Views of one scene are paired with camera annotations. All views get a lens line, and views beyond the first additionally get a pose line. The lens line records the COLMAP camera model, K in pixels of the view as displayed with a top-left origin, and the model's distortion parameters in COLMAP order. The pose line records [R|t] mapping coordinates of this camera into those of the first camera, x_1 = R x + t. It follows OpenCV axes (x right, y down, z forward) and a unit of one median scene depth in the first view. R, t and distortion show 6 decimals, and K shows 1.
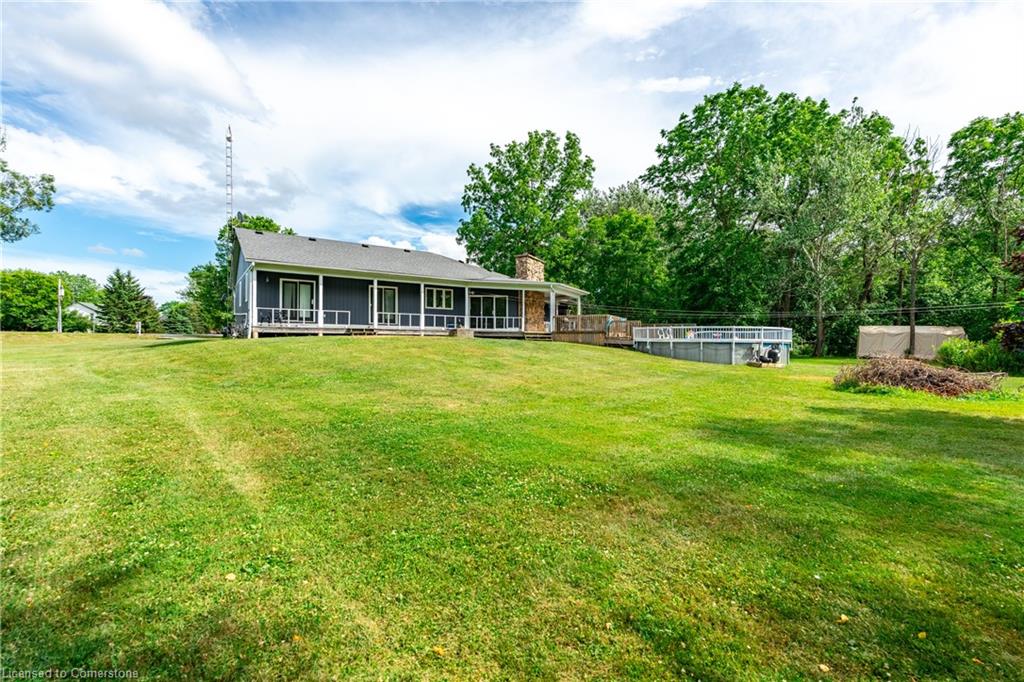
lens RADIAL K [[471.0, 0, 512.0], [0, 471.0, 341.0], [0, 0, 1]] dist [-0.001891, -0.000078]
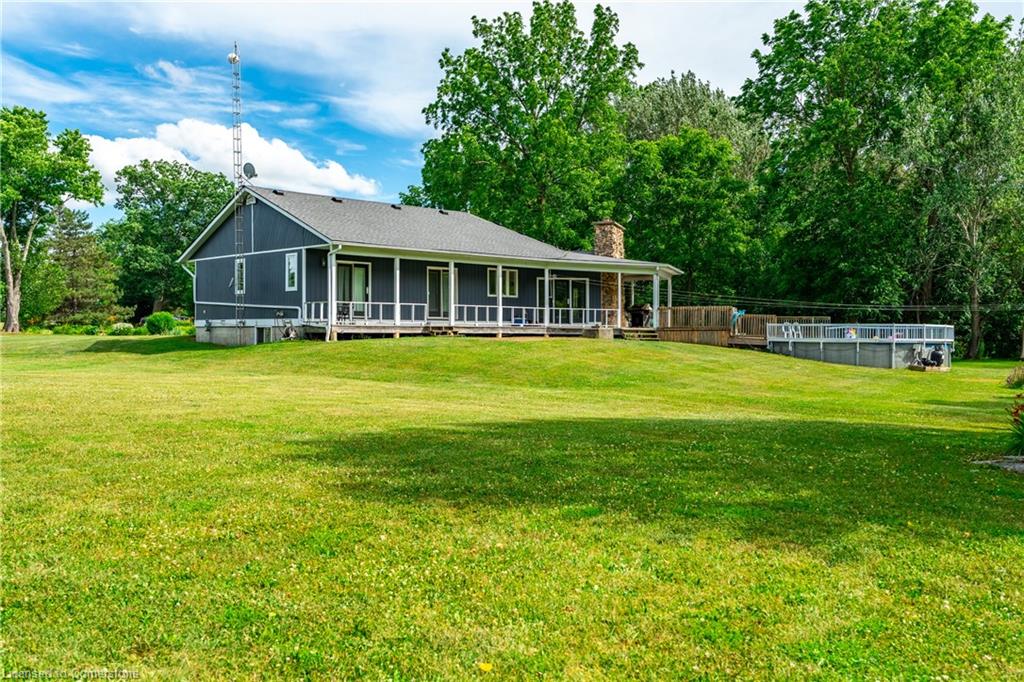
lens RADIAL K [[943.2, 0, 512.0], [0, 943.2, 341.0], [0, 0, 1]] dist [-0.170475, 0.316845]
pose [[0.991365, -0.004433, 0.131055, -0.315712], [0.003579, 0.999971, 0.006751, -0.009919], [-0.131081, -0.006223, 0.991352, -0.413994]]
